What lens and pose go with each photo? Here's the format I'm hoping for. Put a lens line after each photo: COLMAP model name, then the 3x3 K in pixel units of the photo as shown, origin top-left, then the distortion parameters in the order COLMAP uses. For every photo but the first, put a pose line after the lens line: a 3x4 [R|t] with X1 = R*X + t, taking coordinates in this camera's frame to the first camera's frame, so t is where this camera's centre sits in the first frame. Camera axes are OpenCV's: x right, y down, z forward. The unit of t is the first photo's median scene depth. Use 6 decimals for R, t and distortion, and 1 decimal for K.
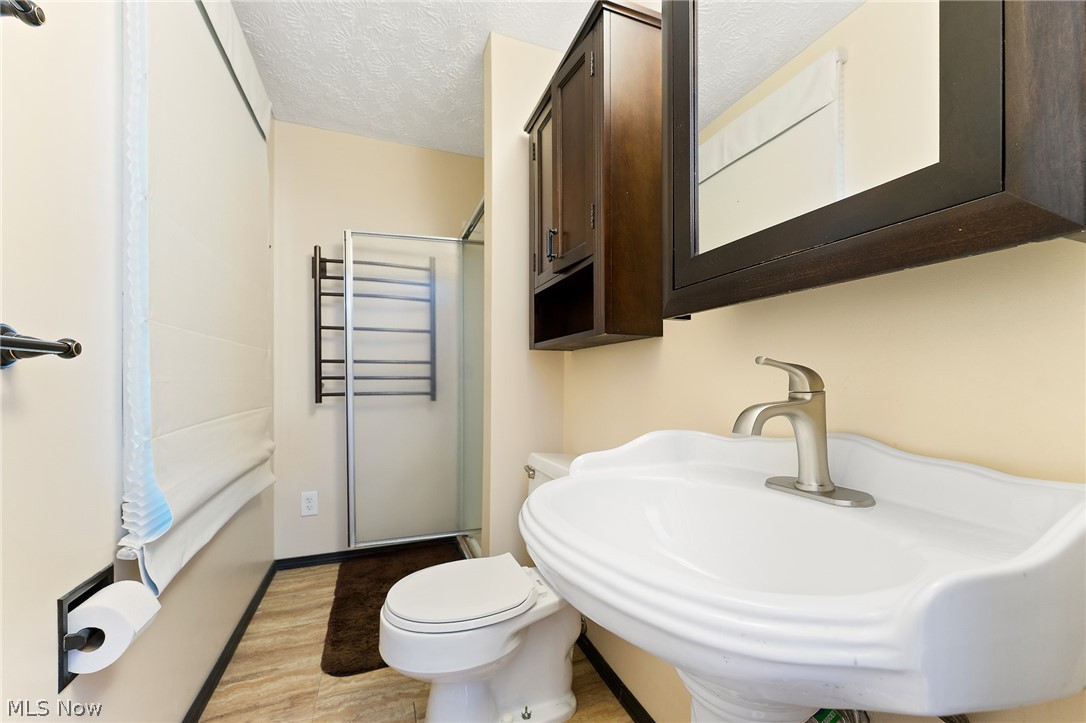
lens RADIAL K [[442.7, 0, 542.3], [0, 442.7, 379.4], [0, 0, 1]] dist [0.000442, -0.000046]
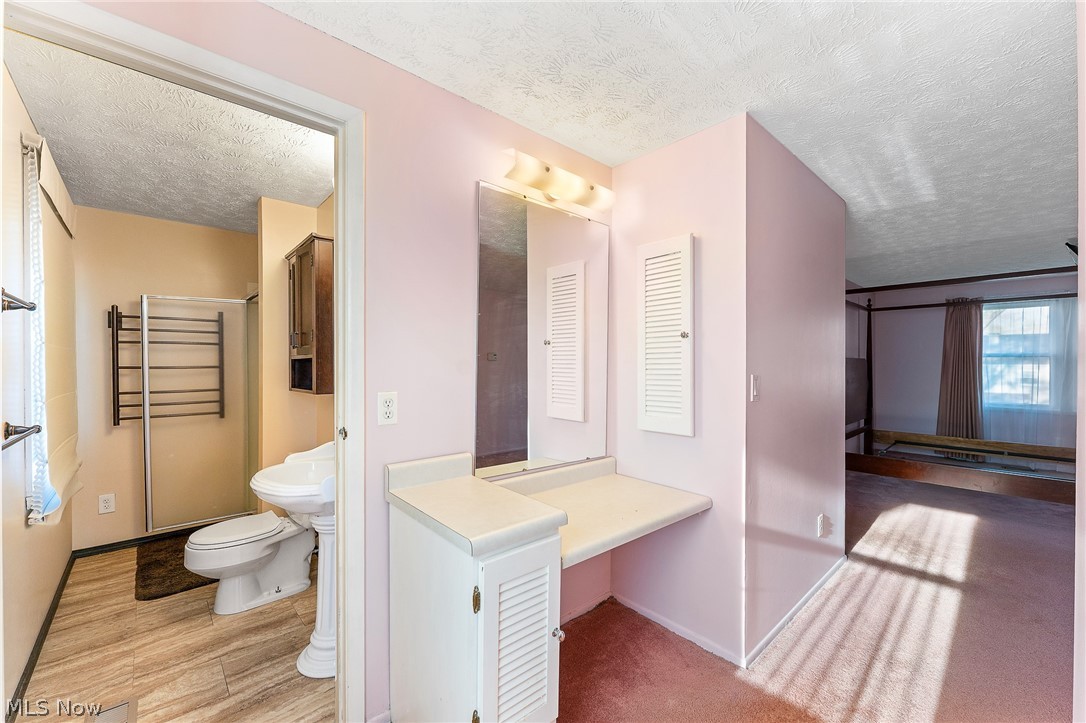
lens RADIAL K [[442.7, 0, 545.6], [0, 442.7, 365.3], [0, 0, 1]] dist [0.000442, -0.000046]
pose [[0.929264, -0.004775, 0.369387, 0.188367], [0.004094, 0.999988, 0.002626, -0.121670], [-0.369395, -0.000928, 0.929272, -0.677624]]
